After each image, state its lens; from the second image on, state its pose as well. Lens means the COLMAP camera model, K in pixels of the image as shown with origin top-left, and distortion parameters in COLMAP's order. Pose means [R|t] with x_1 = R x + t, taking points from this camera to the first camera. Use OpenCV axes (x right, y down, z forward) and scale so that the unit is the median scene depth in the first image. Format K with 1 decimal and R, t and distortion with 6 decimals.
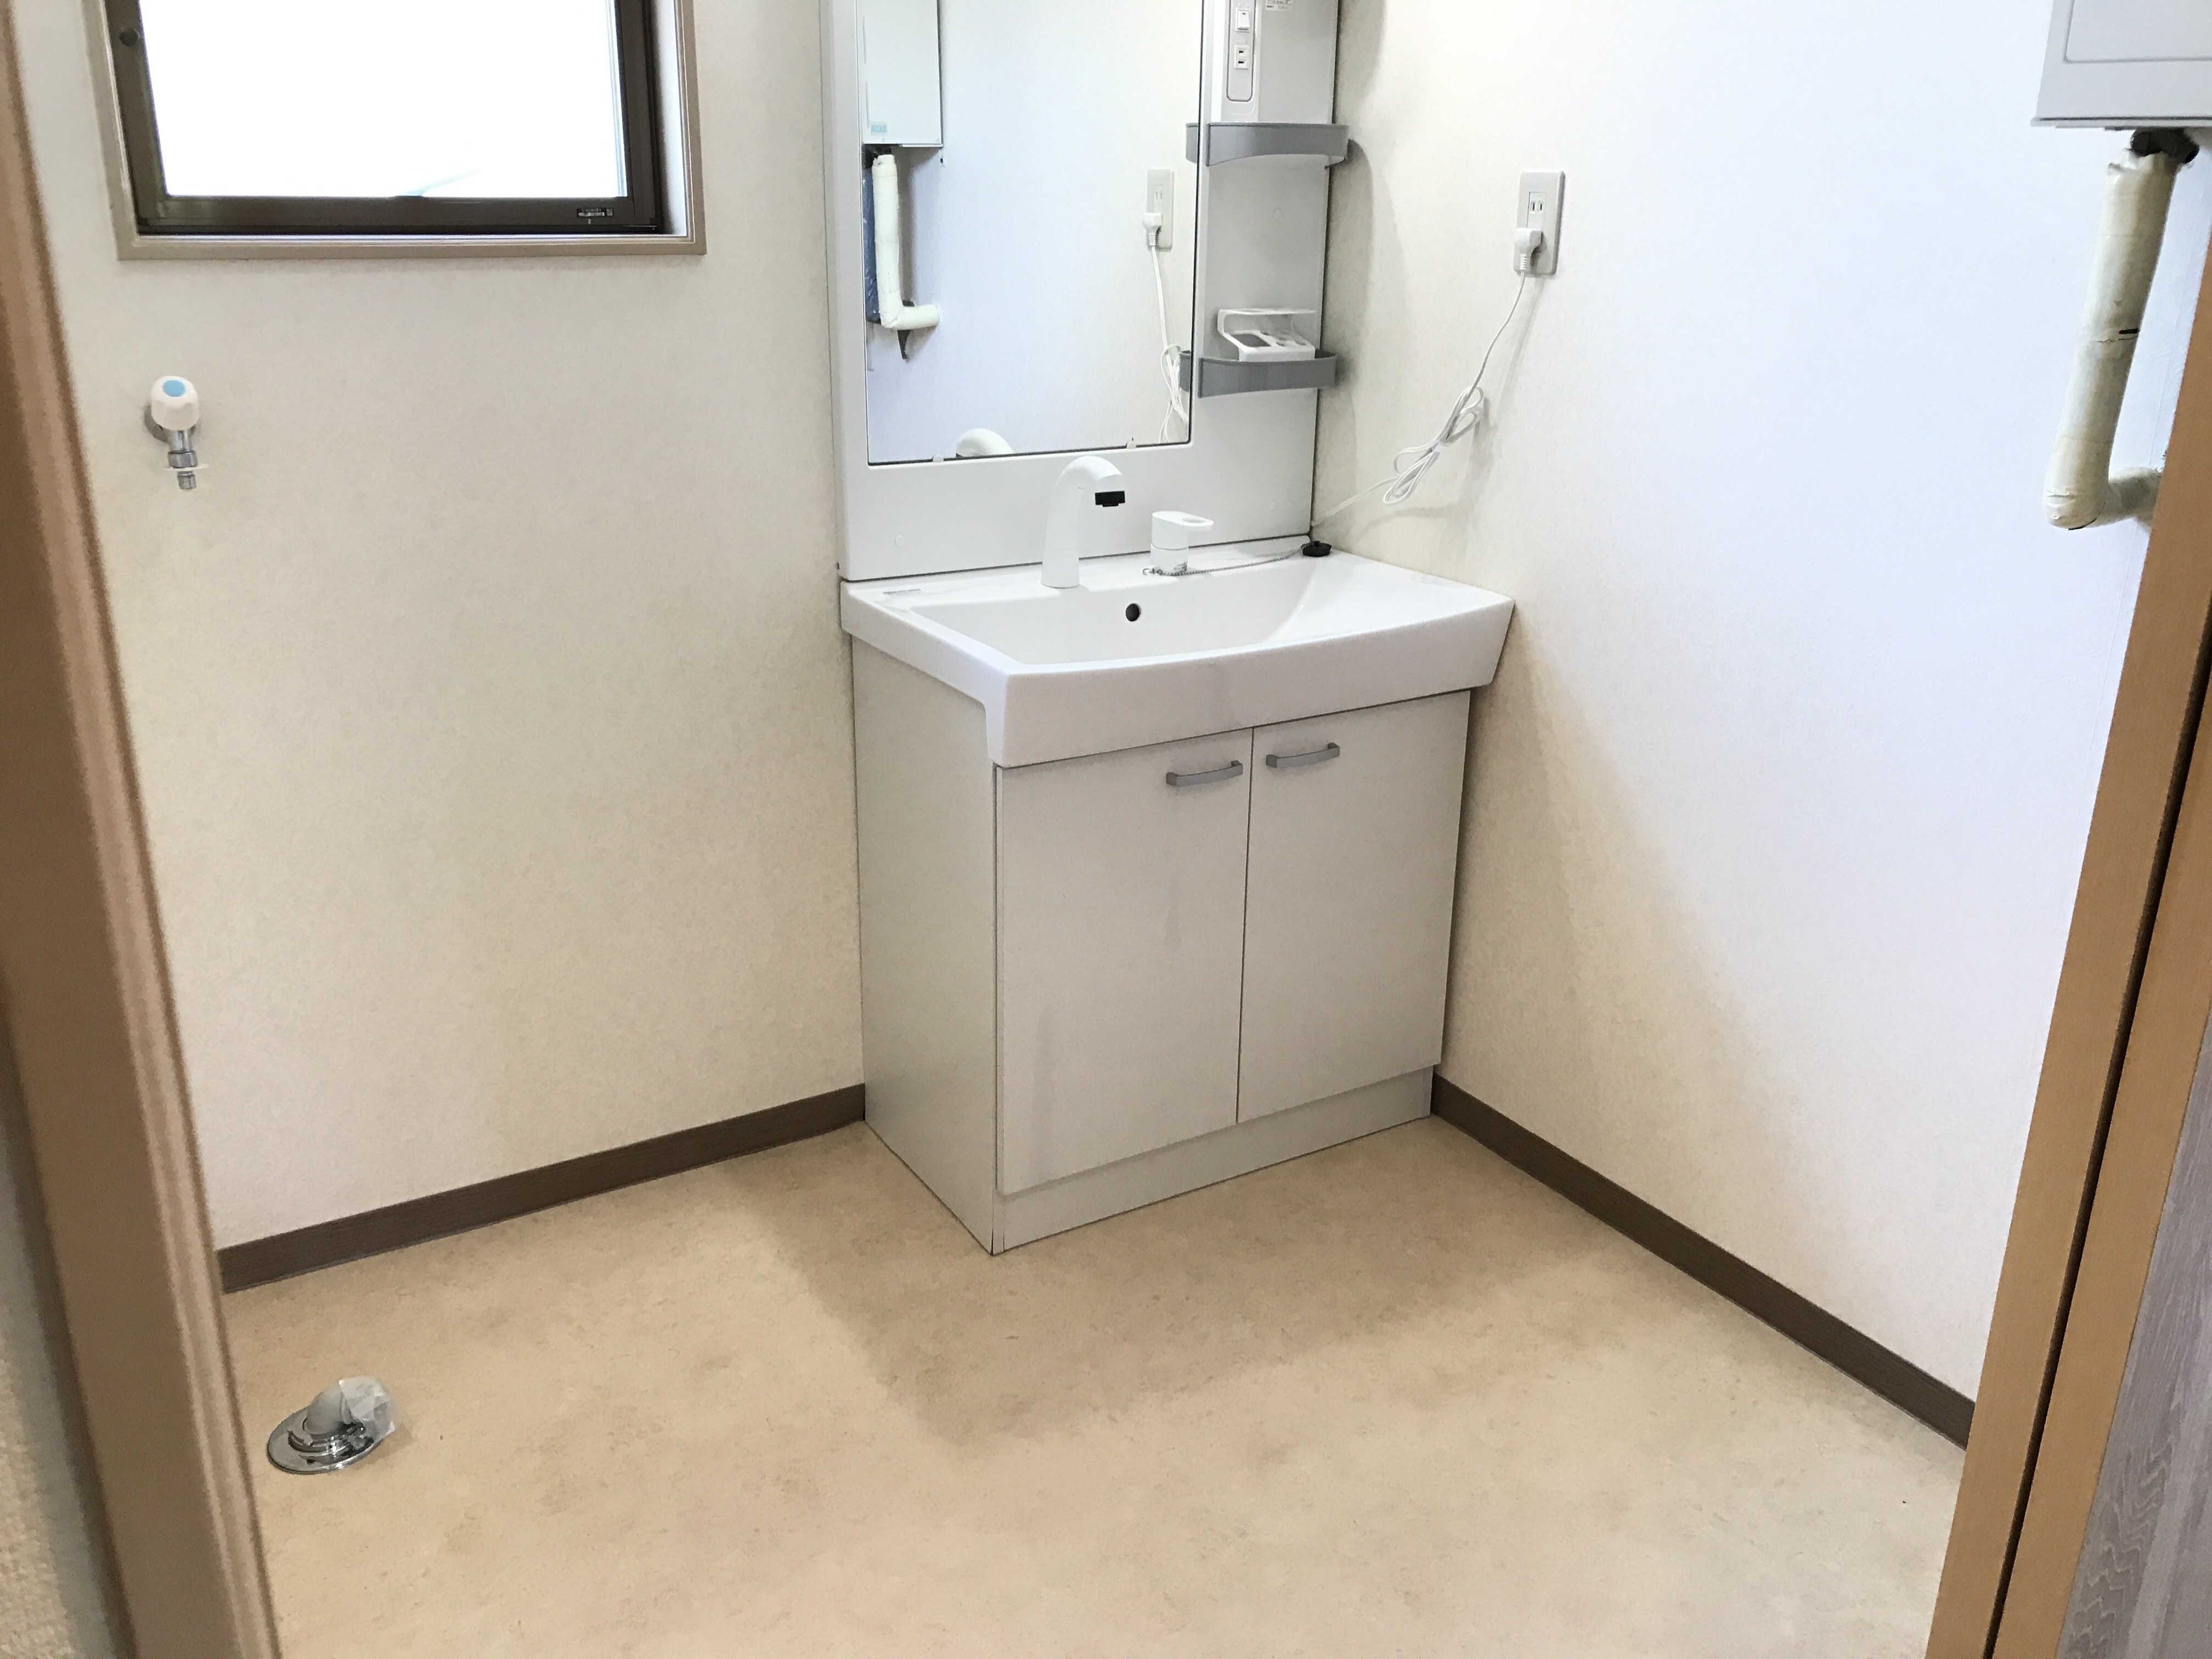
lens RADIAL K [[1825.2, 0, 1111.0], [0, 1825.2, 829.3], [0, 0, 1]] dist [0.008097, -0.048582]
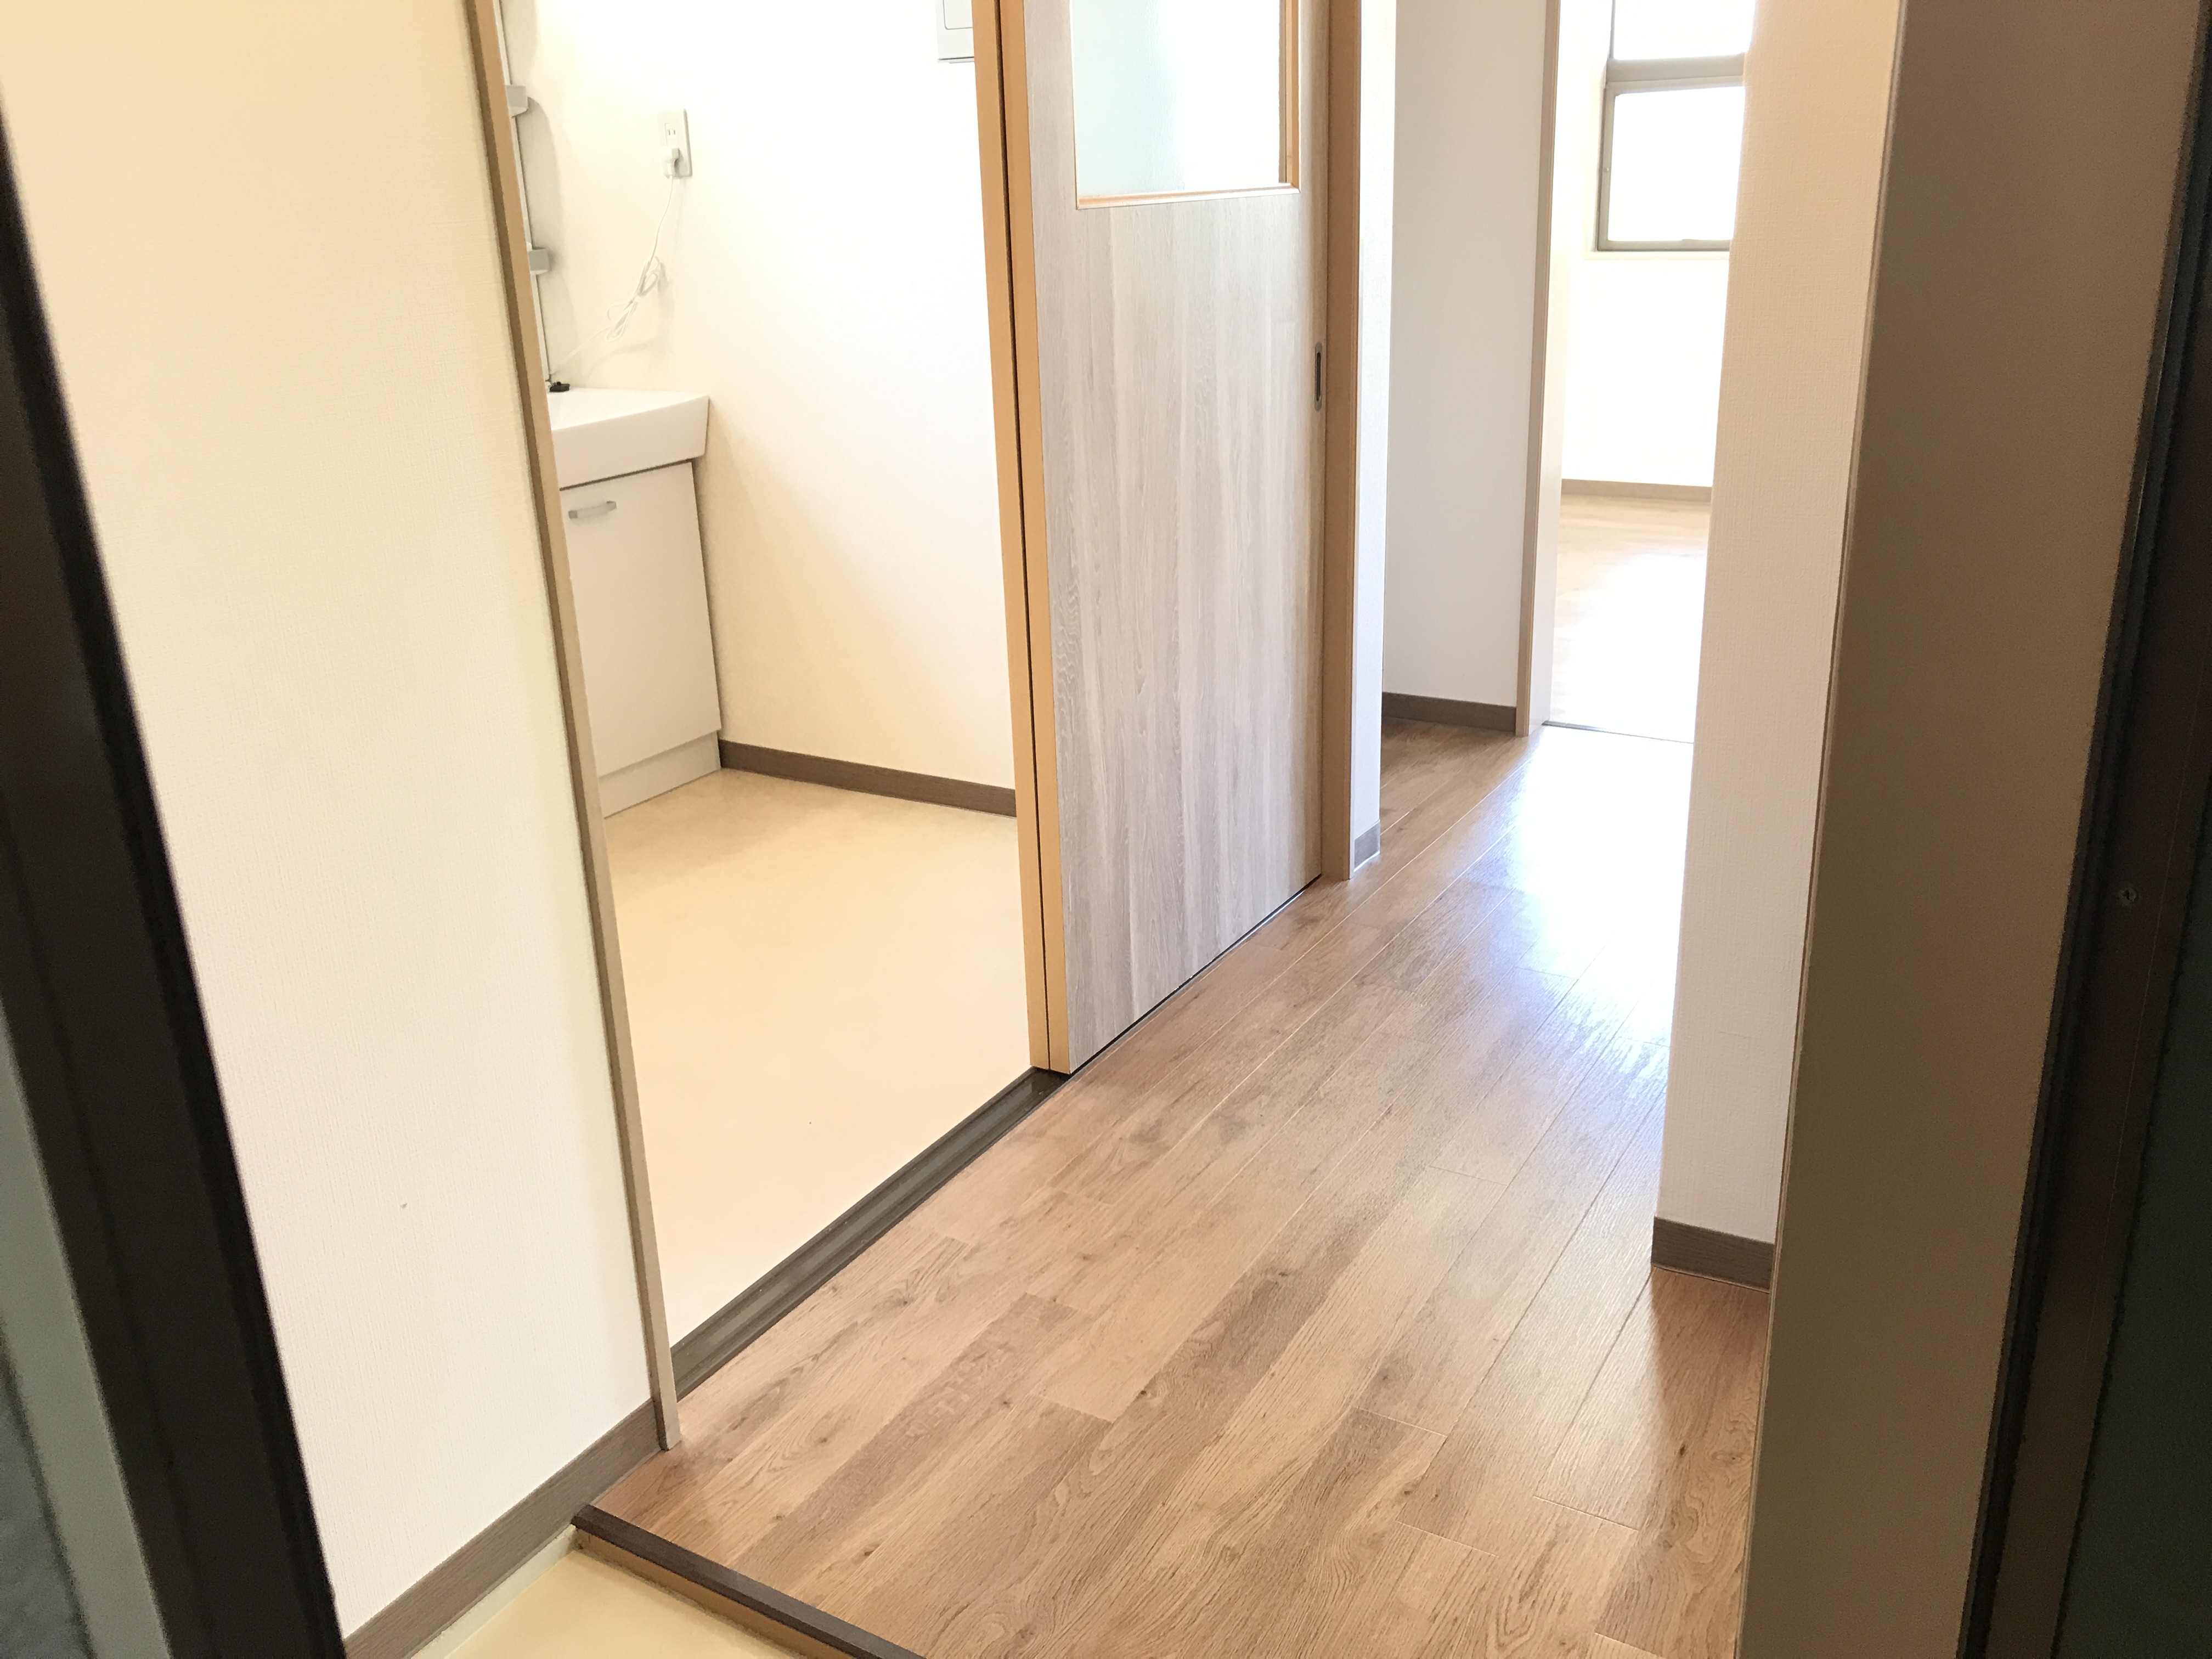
lens RADIAL K [[1825.2, 0, 1102.7], [0, 1825.2, 833.6], [0, 0, 1]] dist [0.008097, -0.048582]
pose [[0.885418, -0.203759, 0.417753, -0.195355], [0.198493, 0.978470, 0.056548, 0.209175], [-0.420280, 0.032853, 0.906799, -0.497383]]
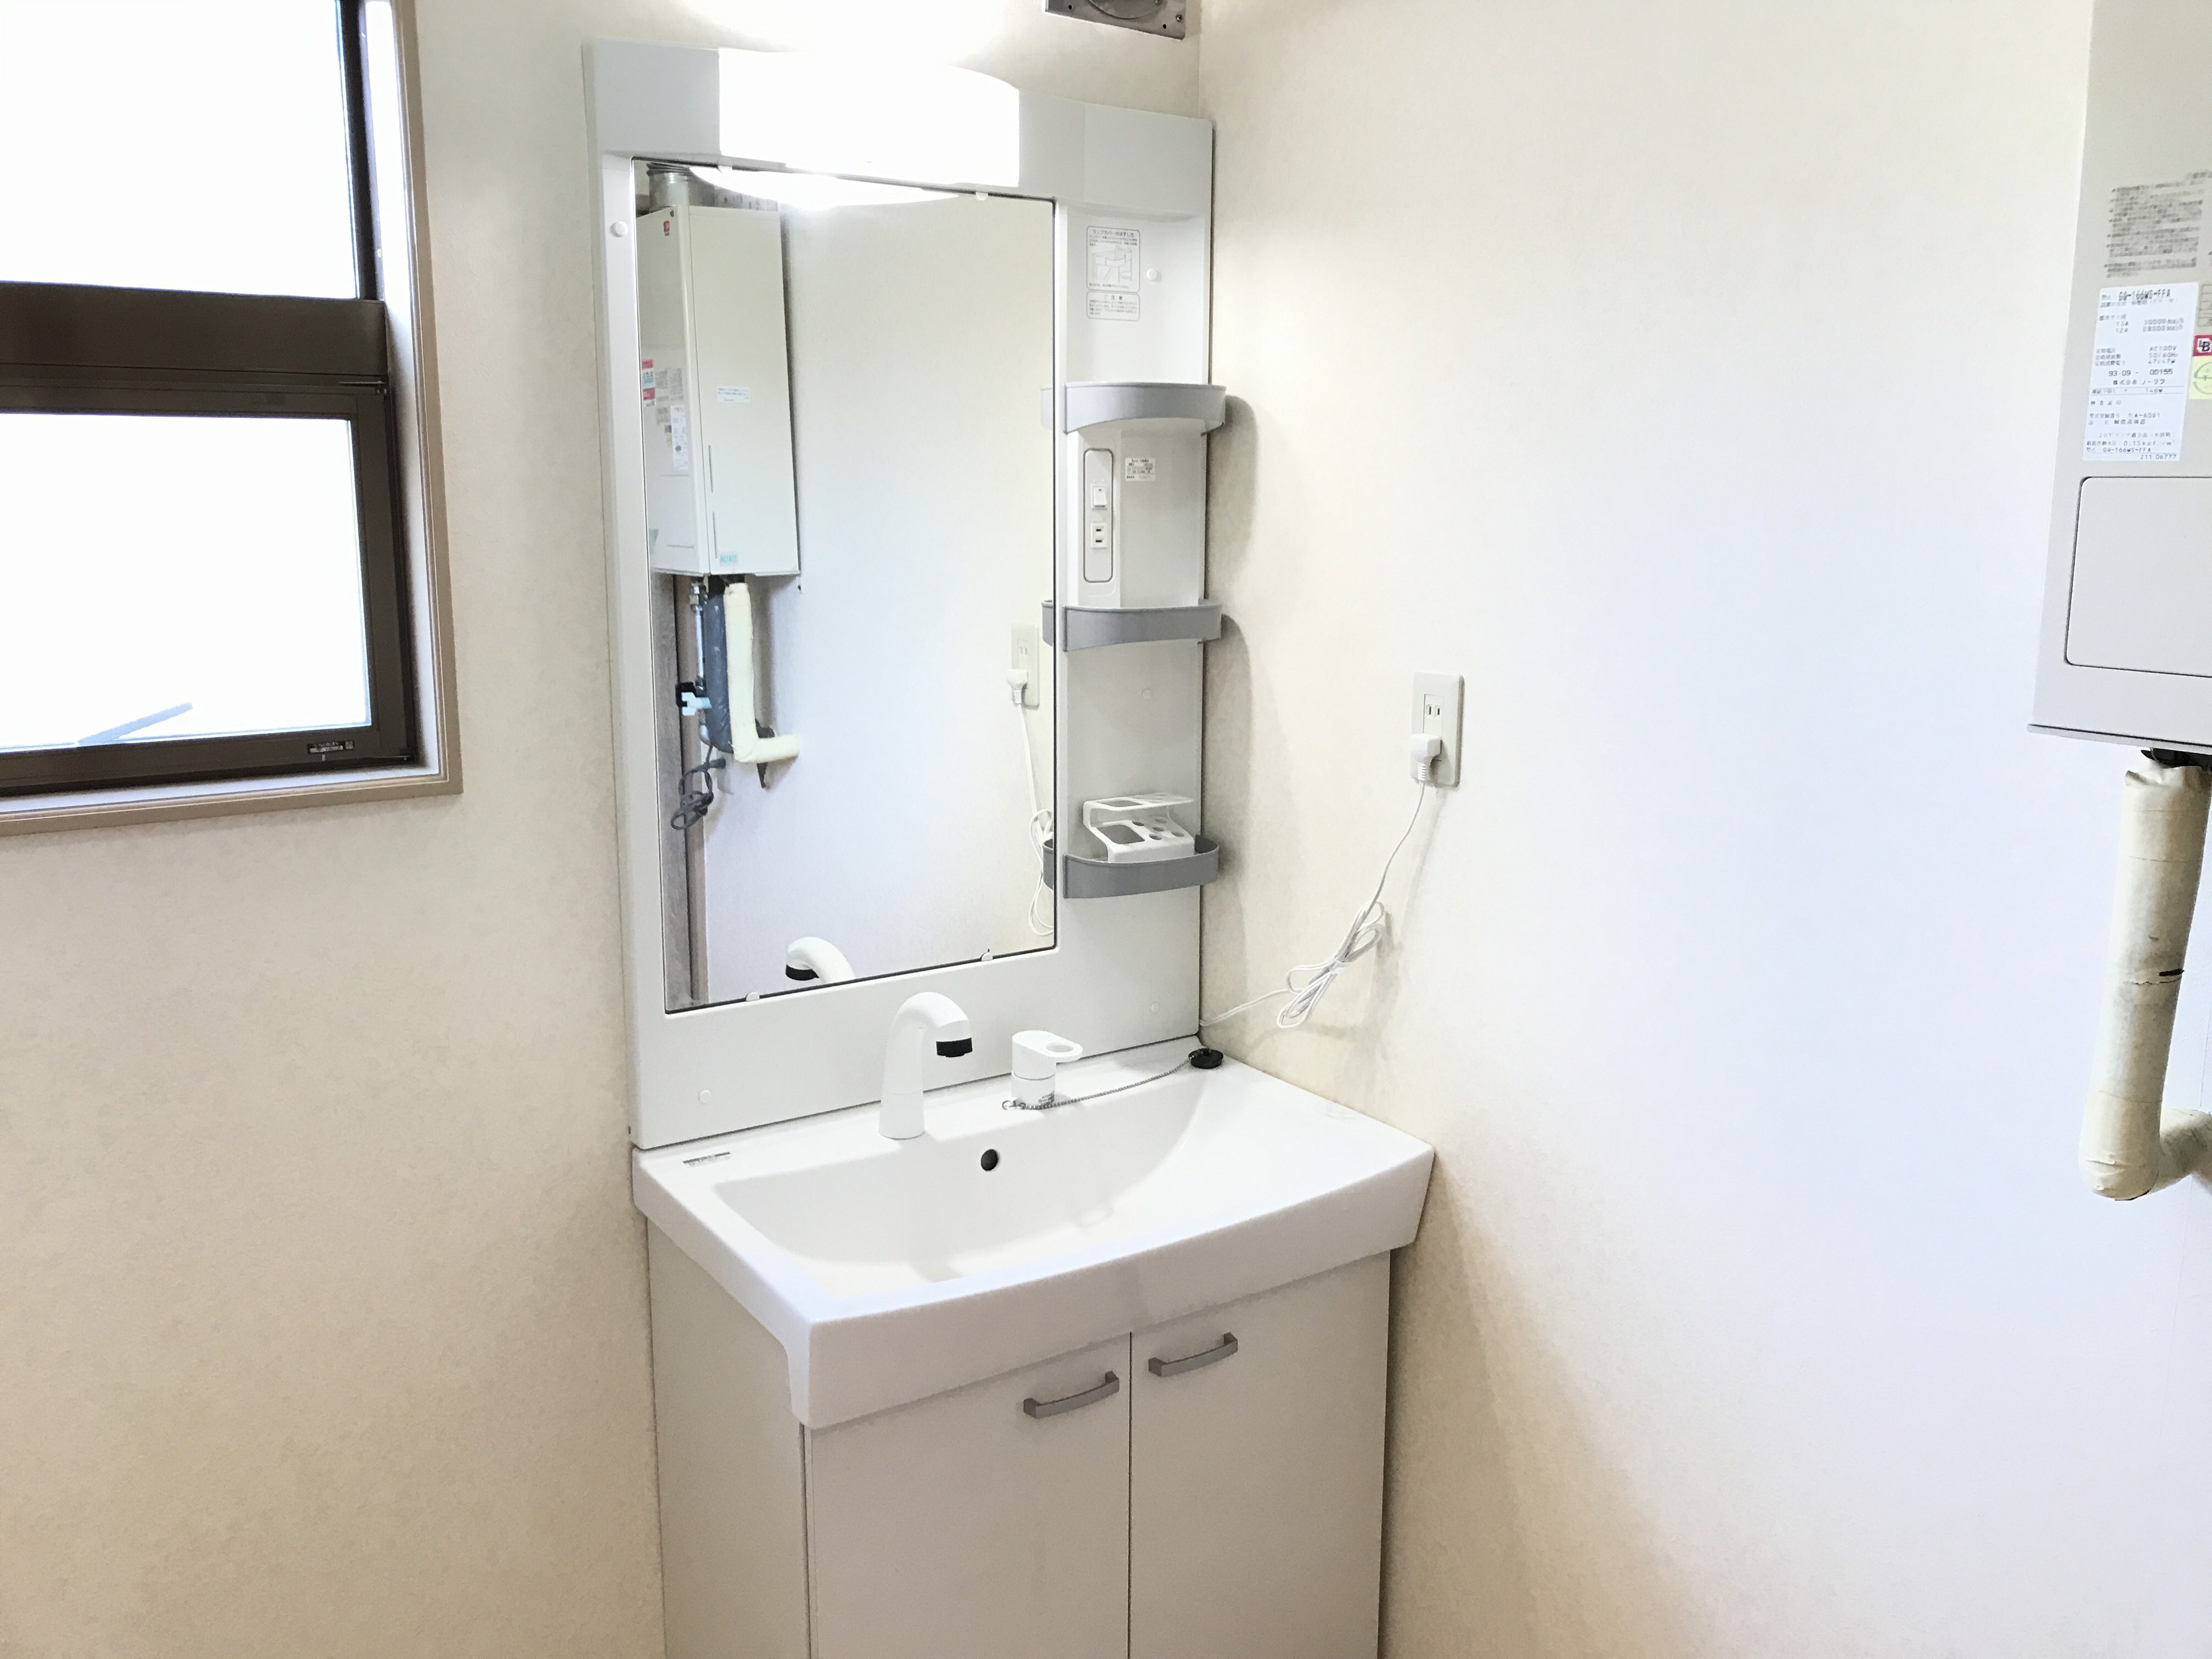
lens RADIAL K [[1825.2, 0, 1140.6], [0, 1825.2, 782.2], [0, 0, 1]] dist [0.008097, -0.048582]
pose [[0.998203, -0.020144, 0.056437, 0.039223], [0.029927, 0.983527, -0.178266, -0.144479], [-0.051916, 0.179634, 0.982363, 0.138827]]
